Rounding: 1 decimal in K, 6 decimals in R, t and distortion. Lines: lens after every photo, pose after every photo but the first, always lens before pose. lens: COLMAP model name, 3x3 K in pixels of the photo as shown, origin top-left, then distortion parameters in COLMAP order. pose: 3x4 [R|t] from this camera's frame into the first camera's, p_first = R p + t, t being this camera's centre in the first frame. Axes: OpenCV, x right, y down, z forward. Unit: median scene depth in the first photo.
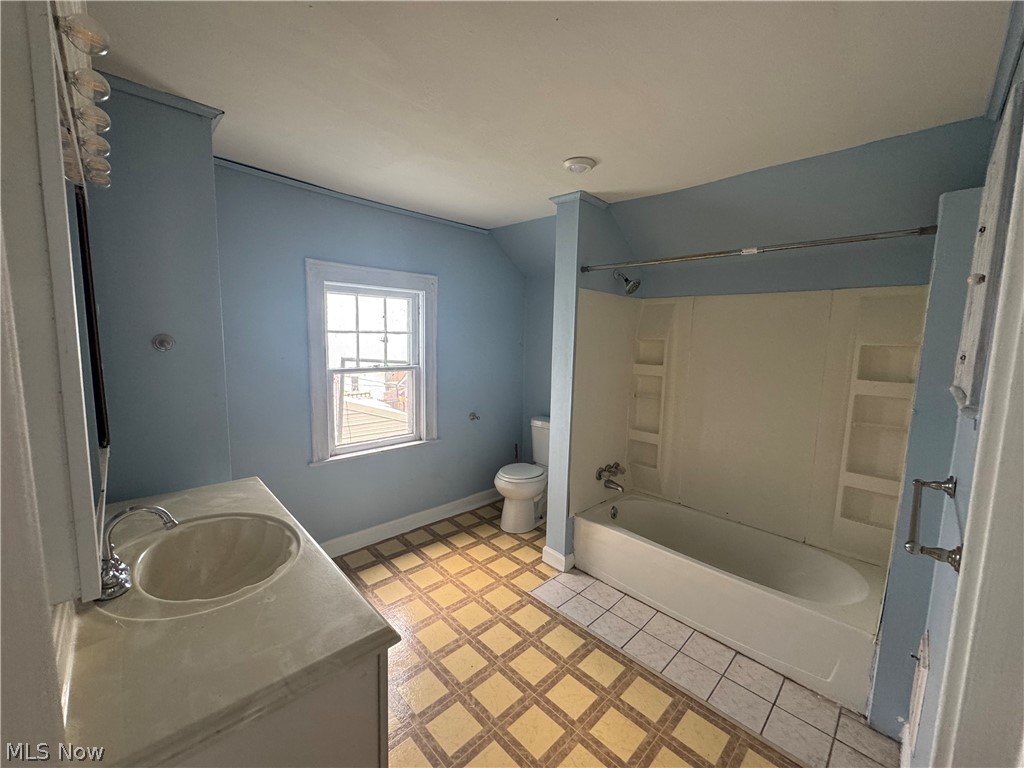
lens RADIAL K [[410.9, 0, 512.5], [0, 410.9, 384.0], [0, 0, 1]] dist [-0.001499, -0.000373]
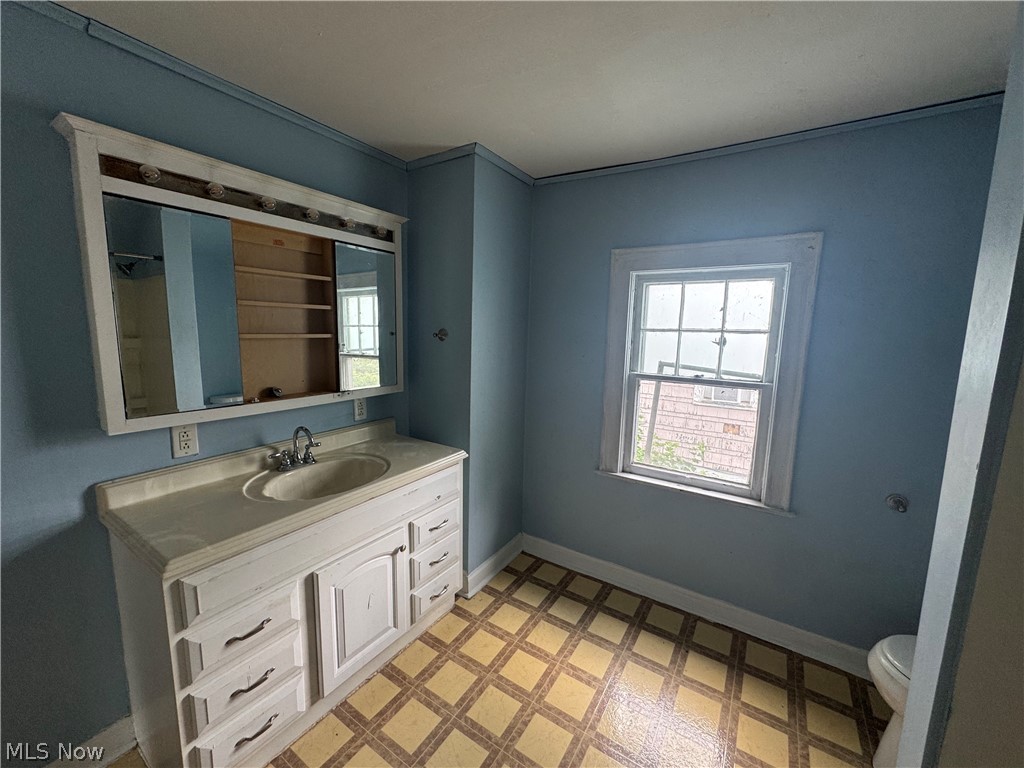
lens RADIAL K [[410.9, 0, 510.3], [0, 410.9, 383.0], [0, 0, 1]] dist [-0.001499, -0.000373]
pose [[0.214813, 0.110372, -0.970399, 0.316869], [-0.133700, 0.987563, 0.082727, -0.048204], [0.967460, 0.111971, 0.226898, 0.510732]]
